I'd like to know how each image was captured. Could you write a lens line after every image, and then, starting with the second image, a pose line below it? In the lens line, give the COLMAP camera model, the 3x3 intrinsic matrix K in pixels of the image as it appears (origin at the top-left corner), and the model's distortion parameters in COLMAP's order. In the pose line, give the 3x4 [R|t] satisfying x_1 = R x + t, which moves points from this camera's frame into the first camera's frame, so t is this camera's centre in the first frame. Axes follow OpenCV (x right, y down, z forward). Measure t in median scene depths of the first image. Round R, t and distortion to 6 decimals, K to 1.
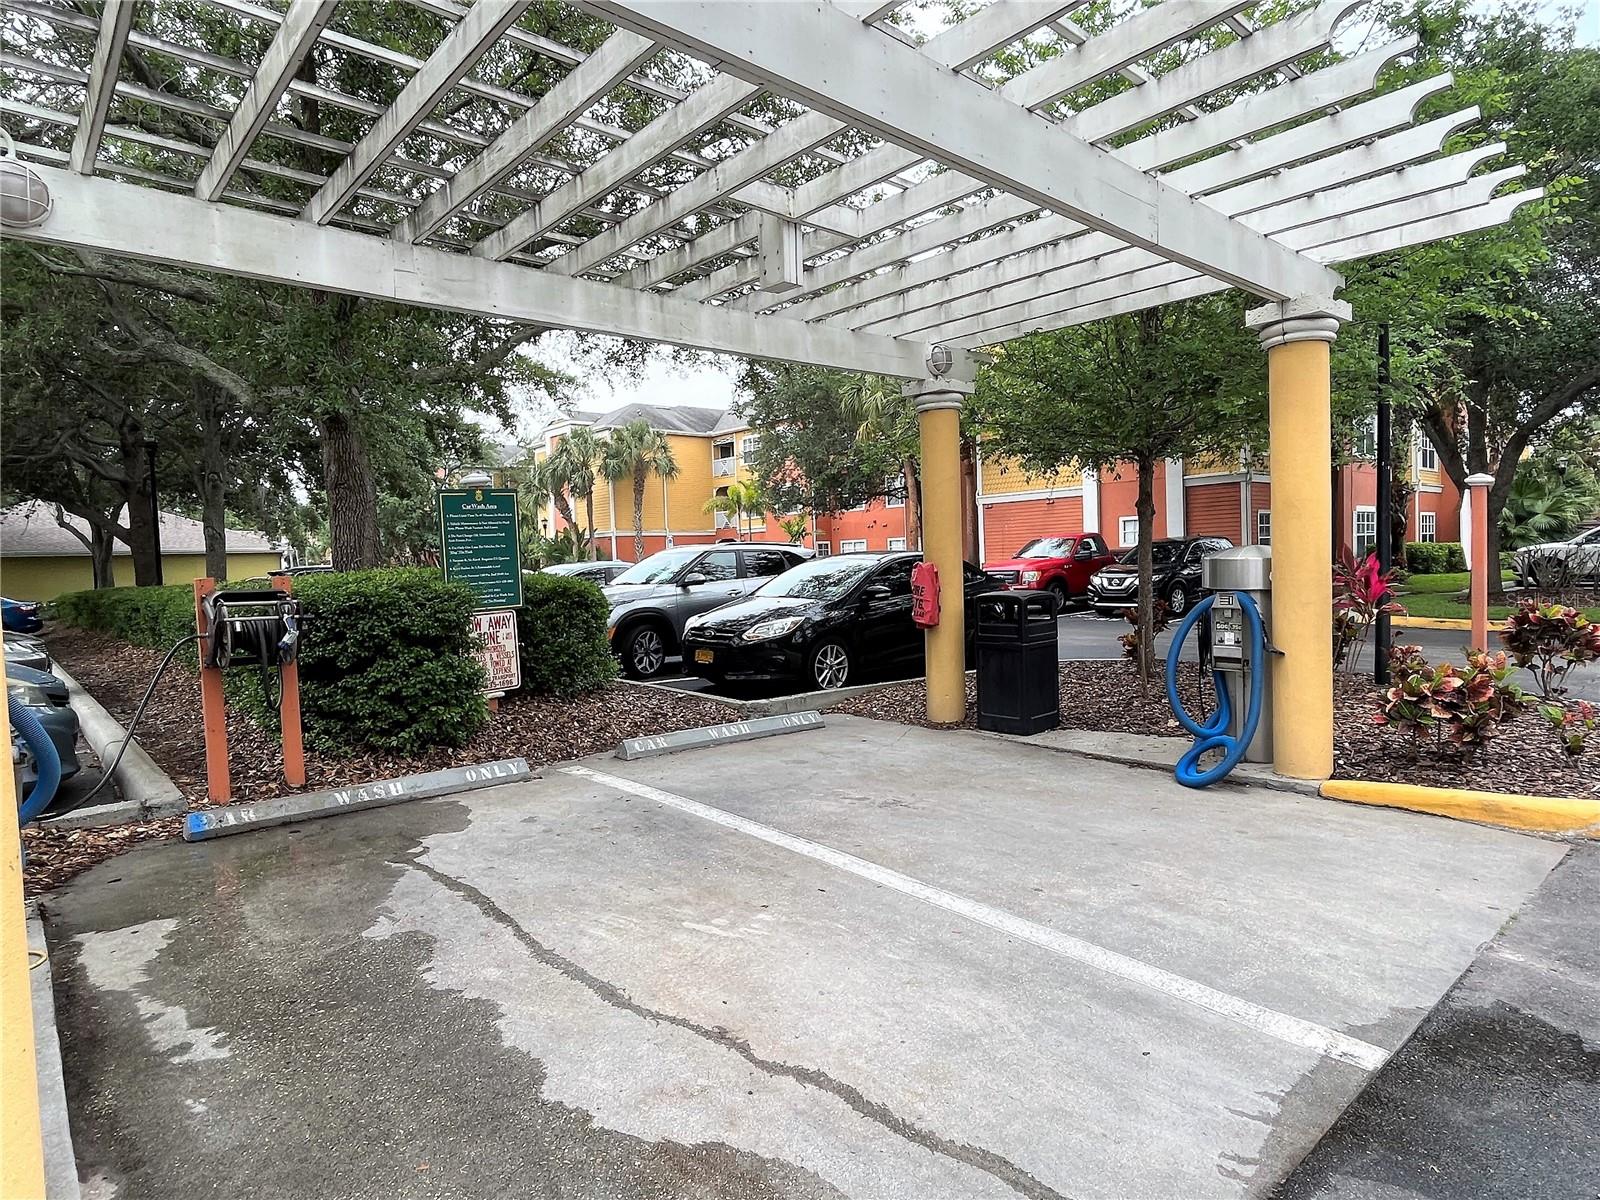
lens RADIAL K [[907.8, 0, 796.4], [0, 907.8, 604.8], [0, 0, 1]] dist [-0.000693, -0.001446]
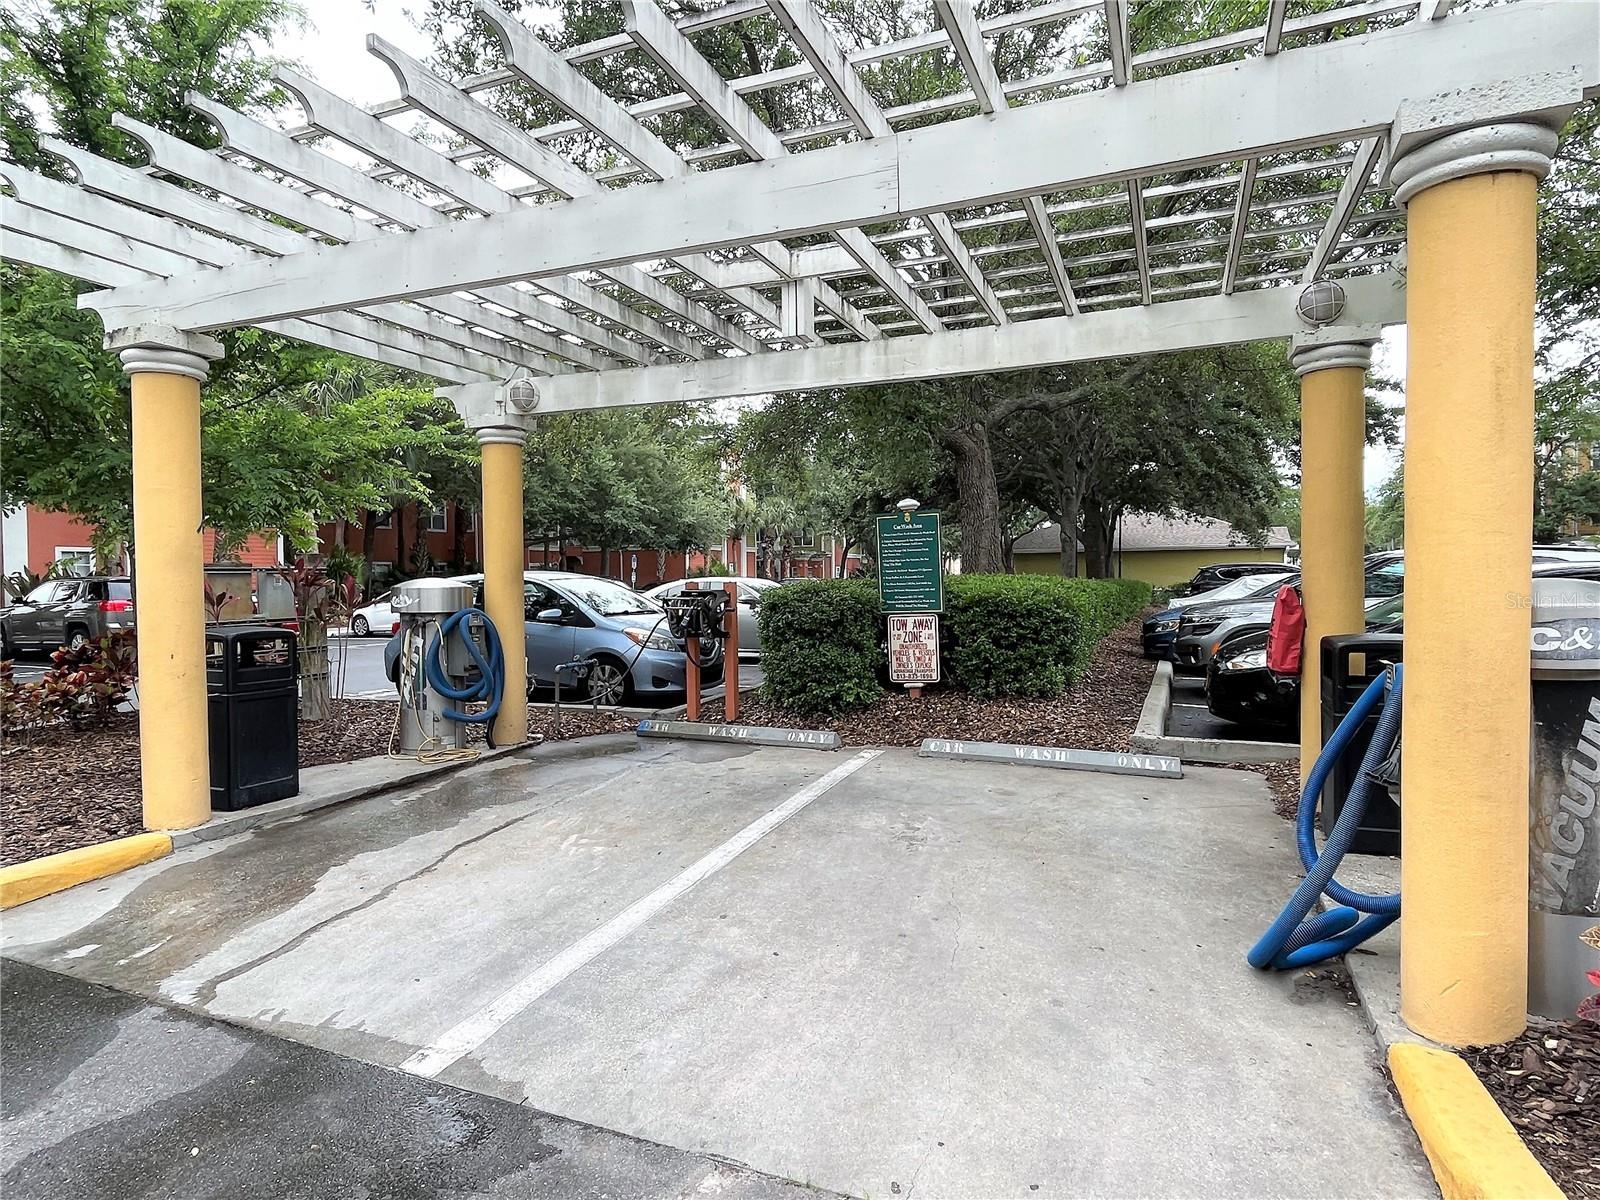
lens RADIAL K [[907.8, 0, 796.3], [0, 907.8, 603.7], [0, 0, 1]] dist [-0.000693, -0.001446]
pose [[0.433635, 0.053153, -0.899520, 1.106706], [-0.045165, 0.998286, 0.037216, -0.072747], [0.899956, 0.024489, 0.435292, 0.571727]]
